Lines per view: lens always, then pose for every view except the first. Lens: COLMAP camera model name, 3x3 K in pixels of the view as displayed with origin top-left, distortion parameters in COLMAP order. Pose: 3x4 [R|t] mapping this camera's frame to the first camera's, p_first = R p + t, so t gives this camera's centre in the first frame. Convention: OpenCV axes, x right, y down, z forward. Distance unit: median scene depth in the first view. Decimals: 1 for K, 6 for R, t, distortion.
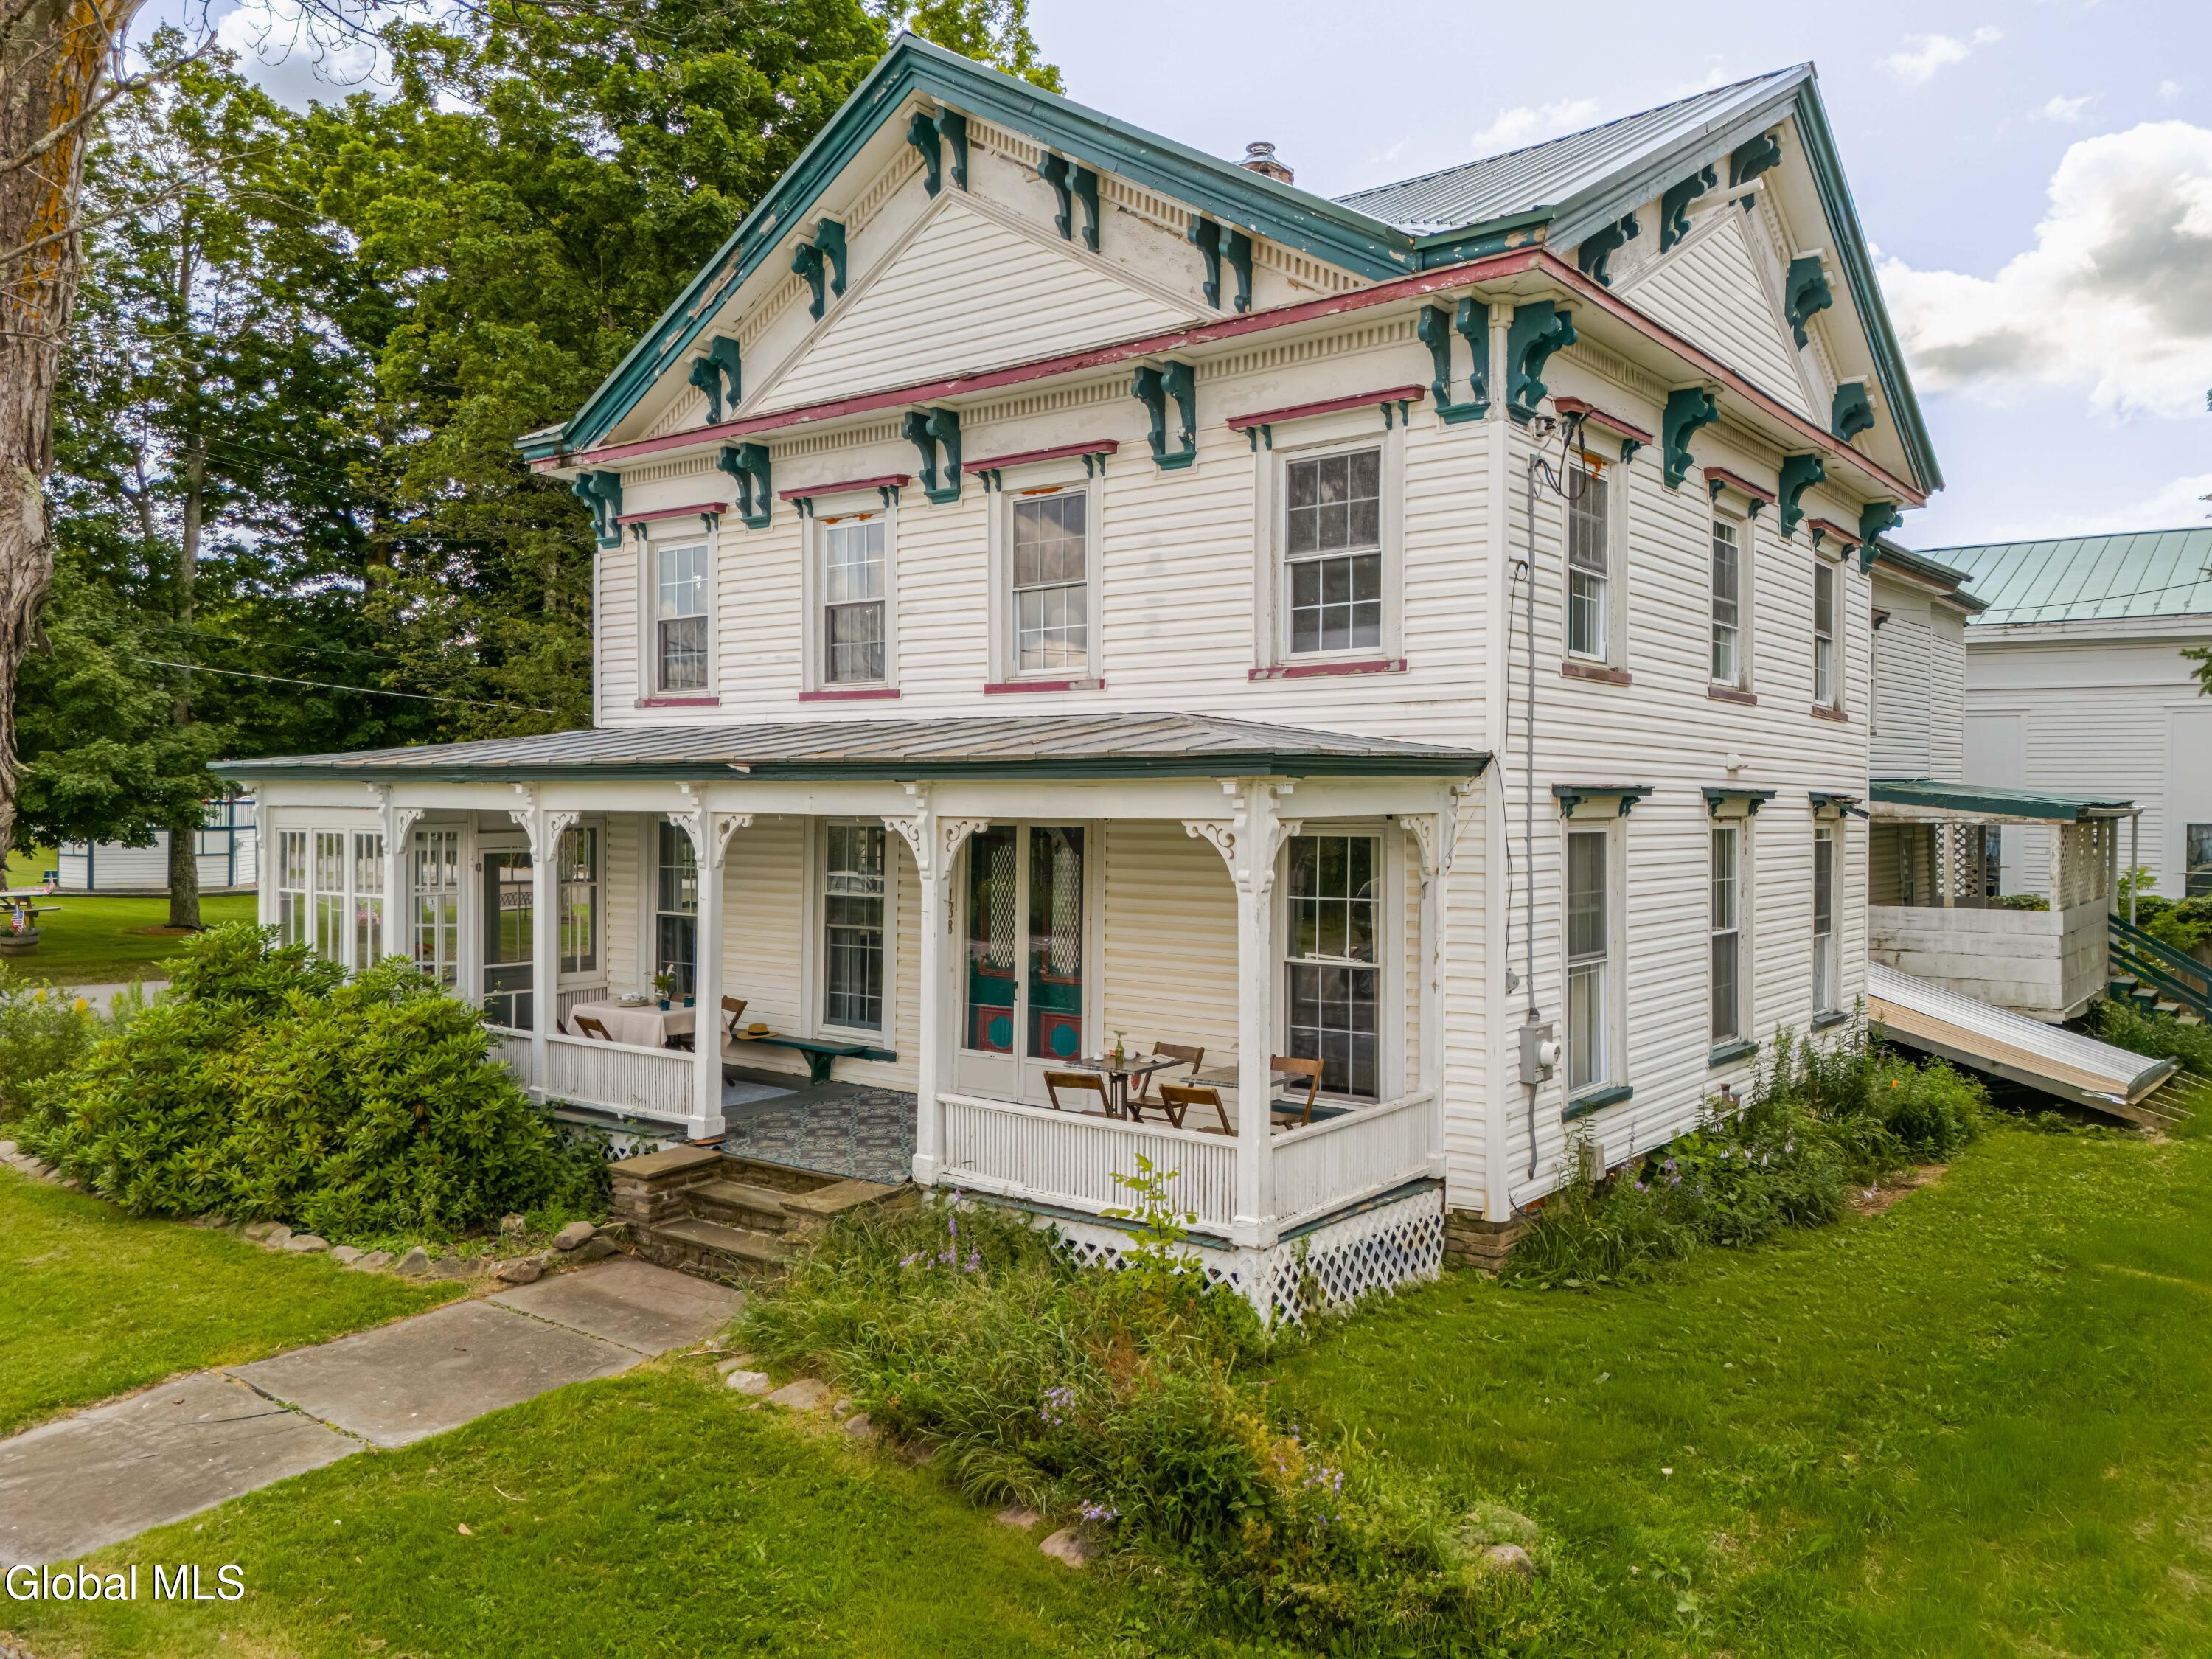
lens RADIAL K [[1632.3, 0, 1105.0], [0, 1632.3, 816.9], [0, 0, 1]] dist [0.091387, -0.059169]
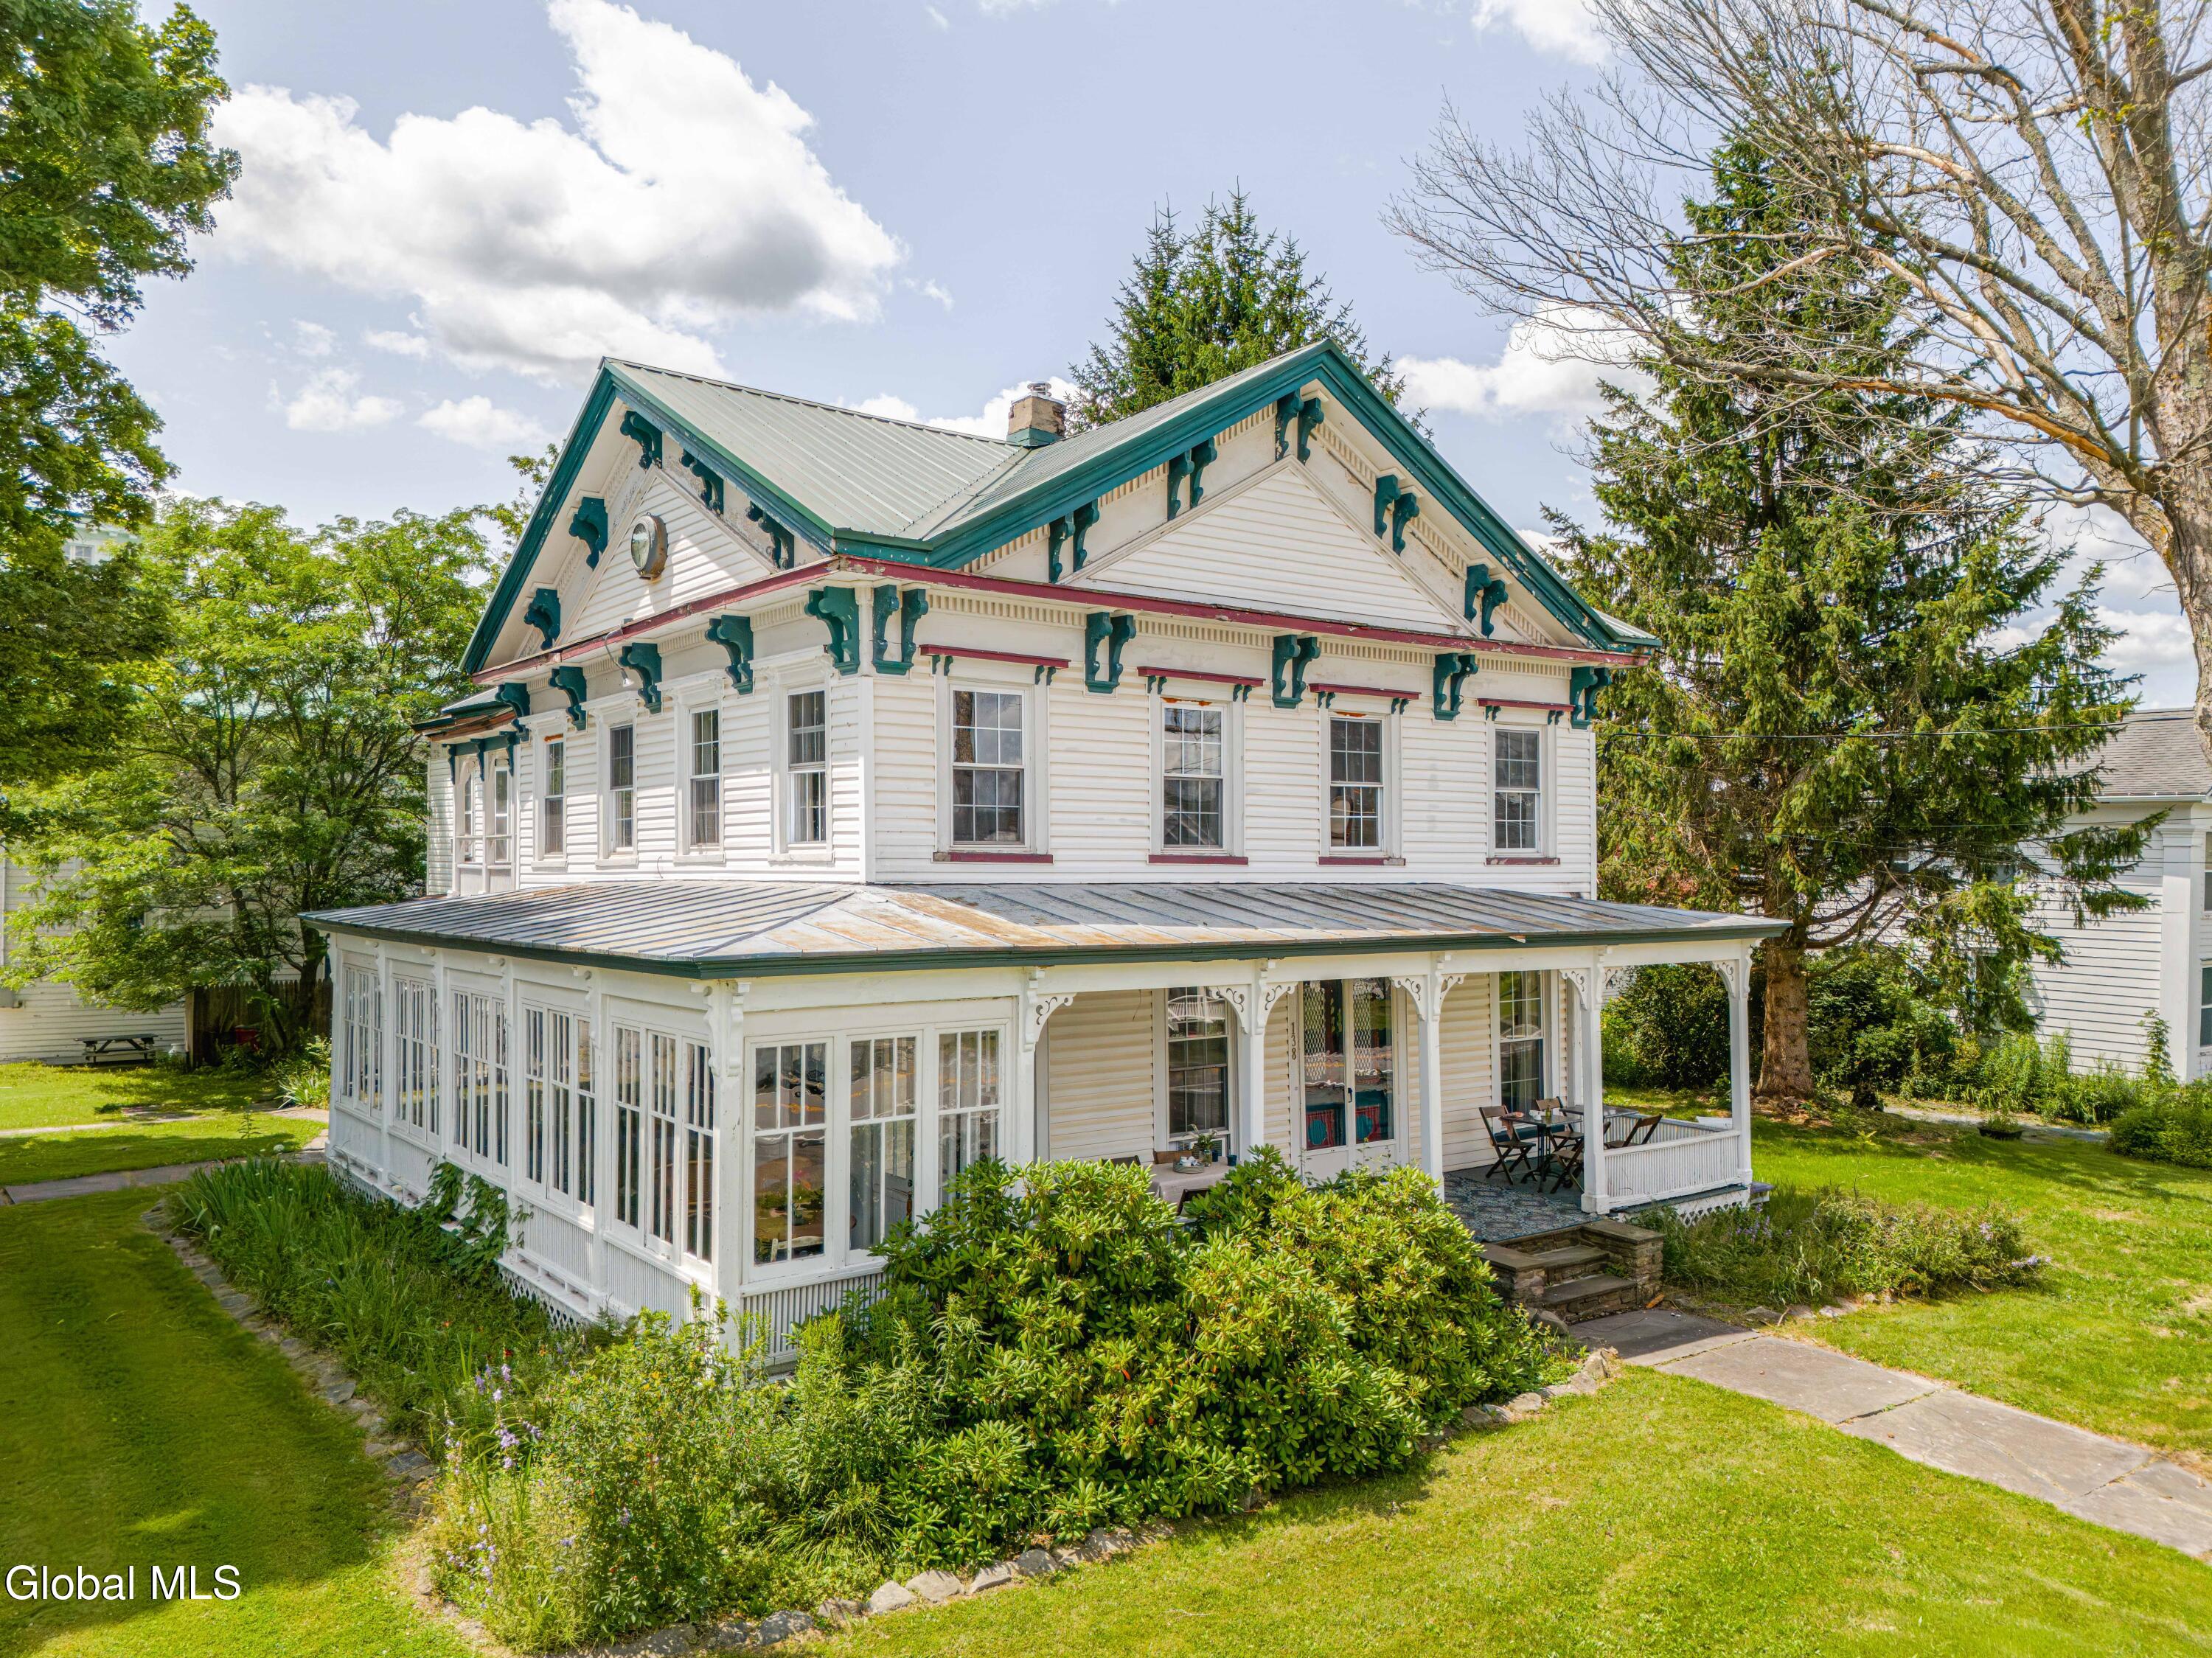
lens RADIAL K [[1632.2, 0, 1102.0], [0, 1632.2, 864.8], [0, 0, 1]] dist [0.091387, -0.059169]
pose [[0.268125, -0.004799, 0.963372, -1.423611], [0.009050, 0.999956, 0.002463, -0.086043], [-0.963342, 0.008058, 0.268157, 0.874433]]
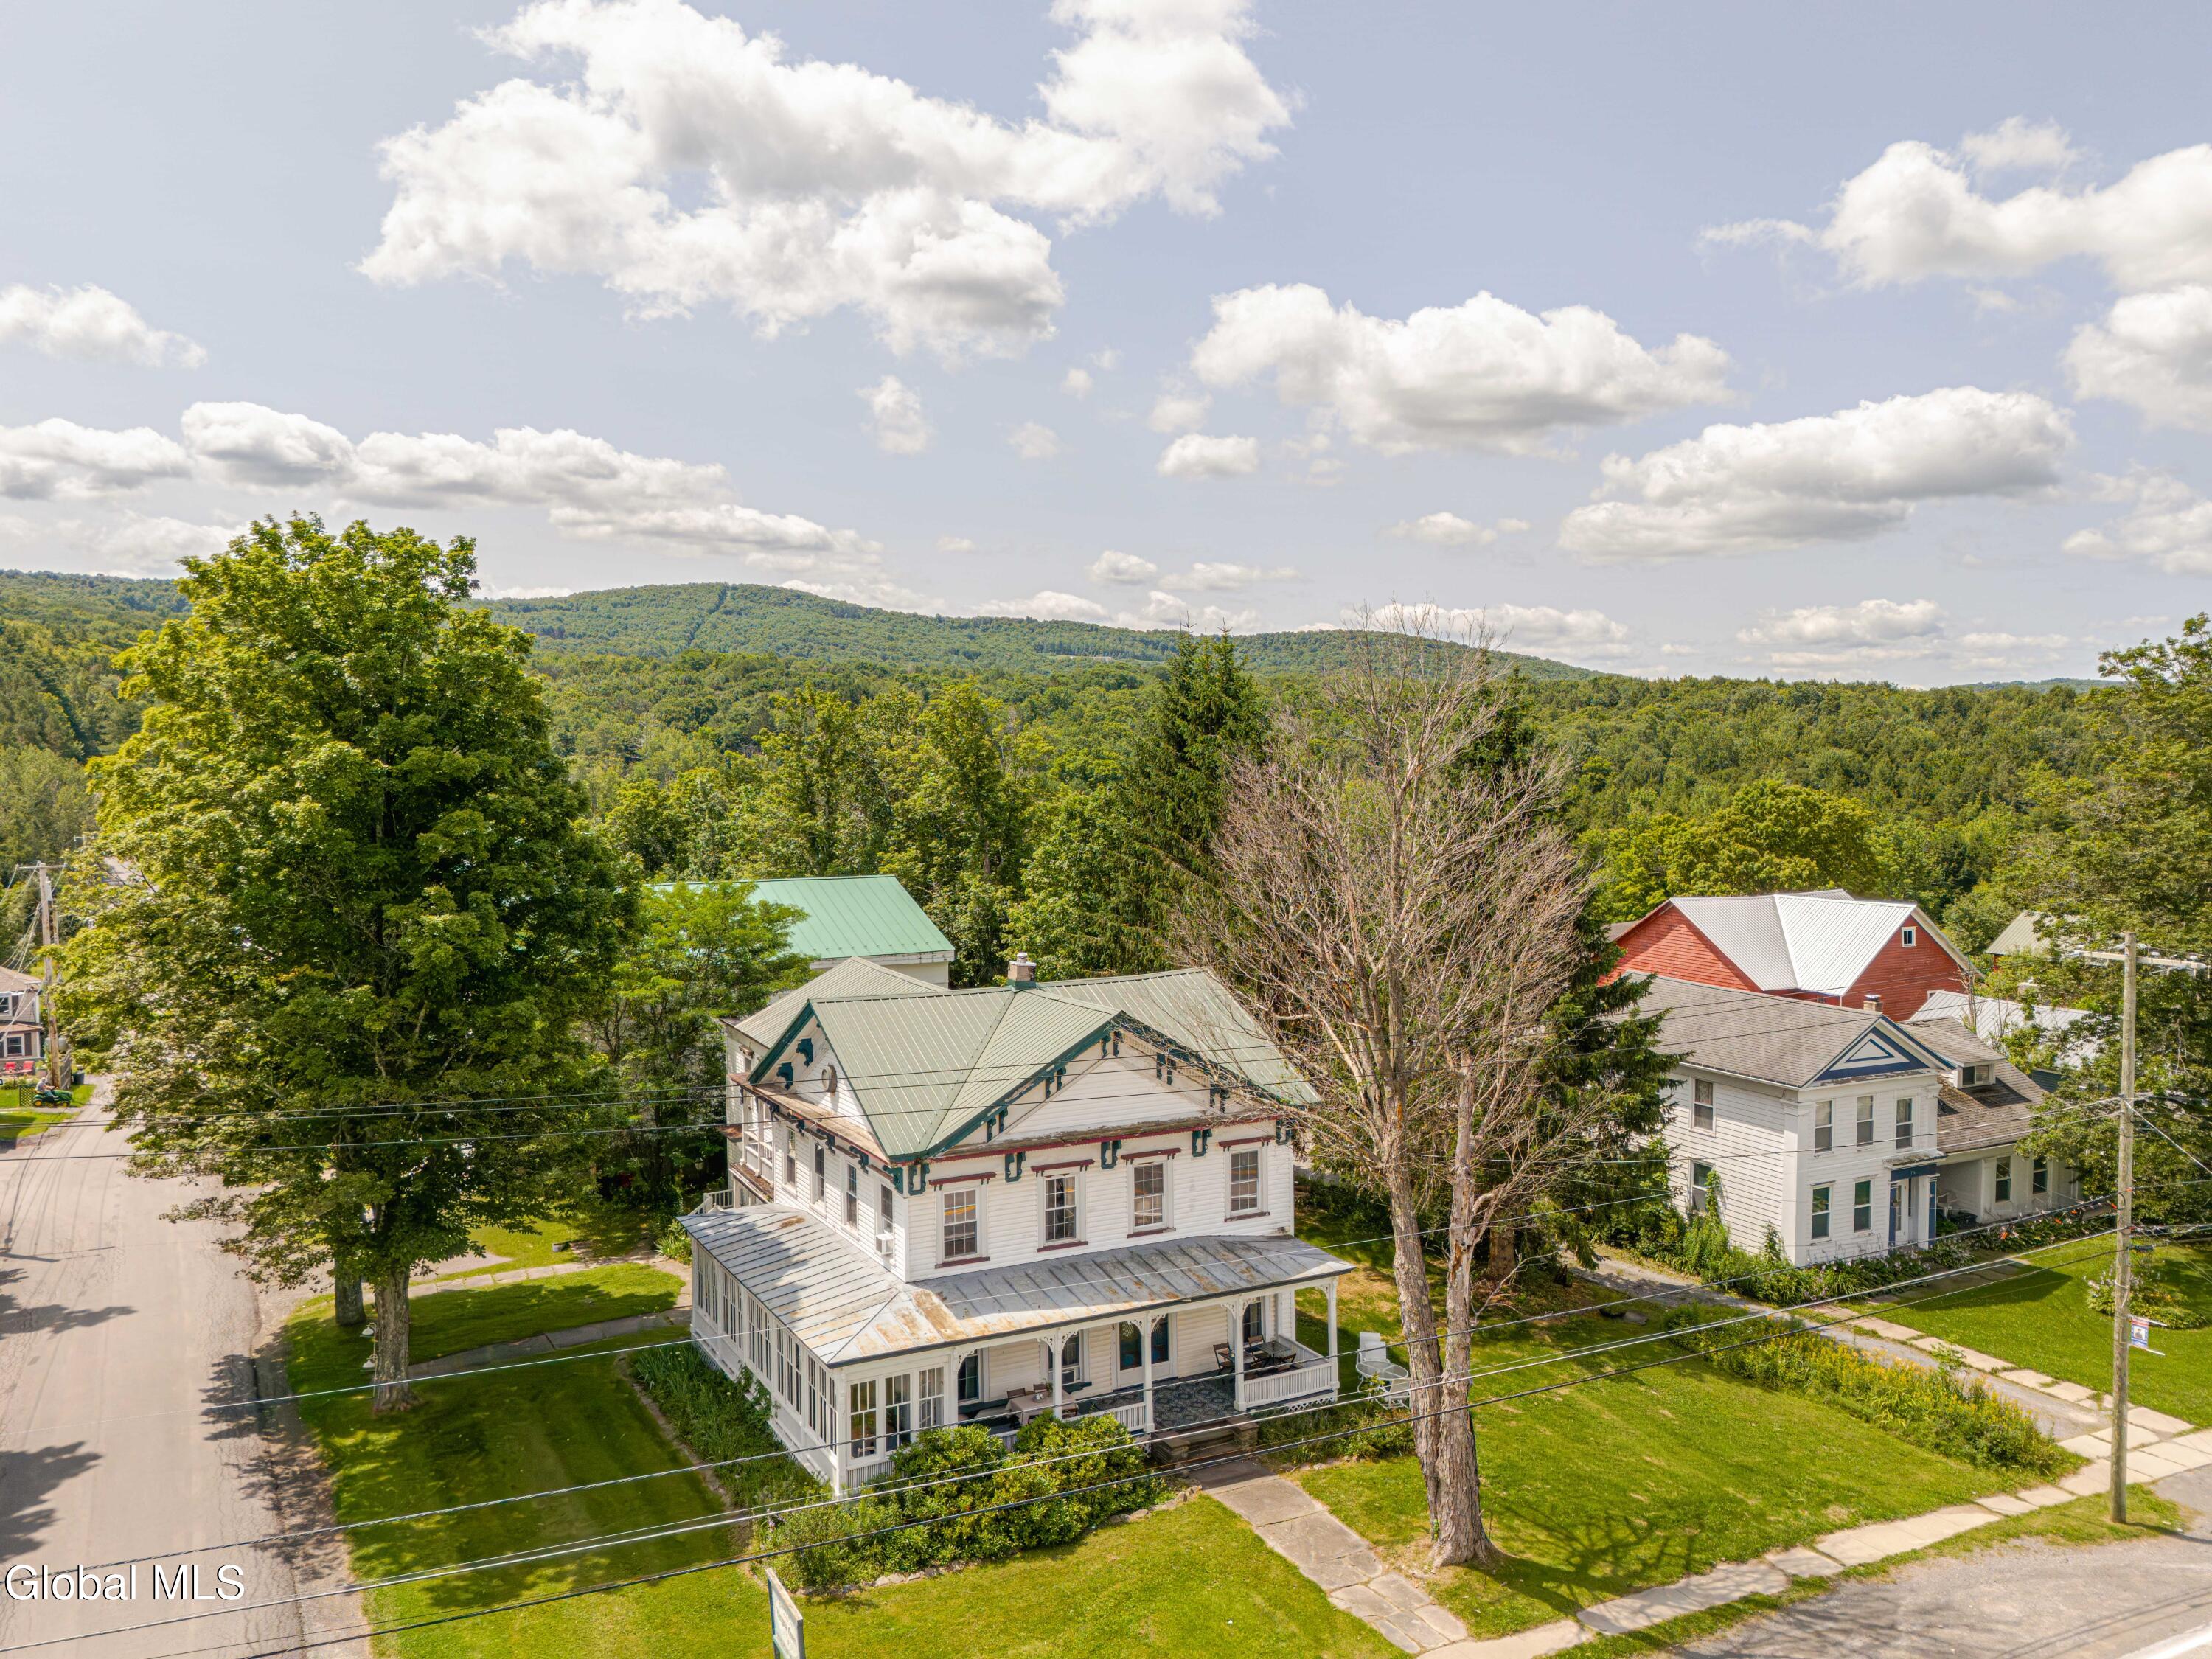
lens RADIAL K [[1632.3, 0, 1096.9], [0, 1632.3, 838.7], [0, 0, 1]] dist [0.091387, -0.059169]
pose [[0.407441, -0.047708, 0.911985, -2.738227], [0.015602, 0.998852, 0.045281, -0.925405], [-0.913098, -0.004220, 0.407717, -0.079110]]
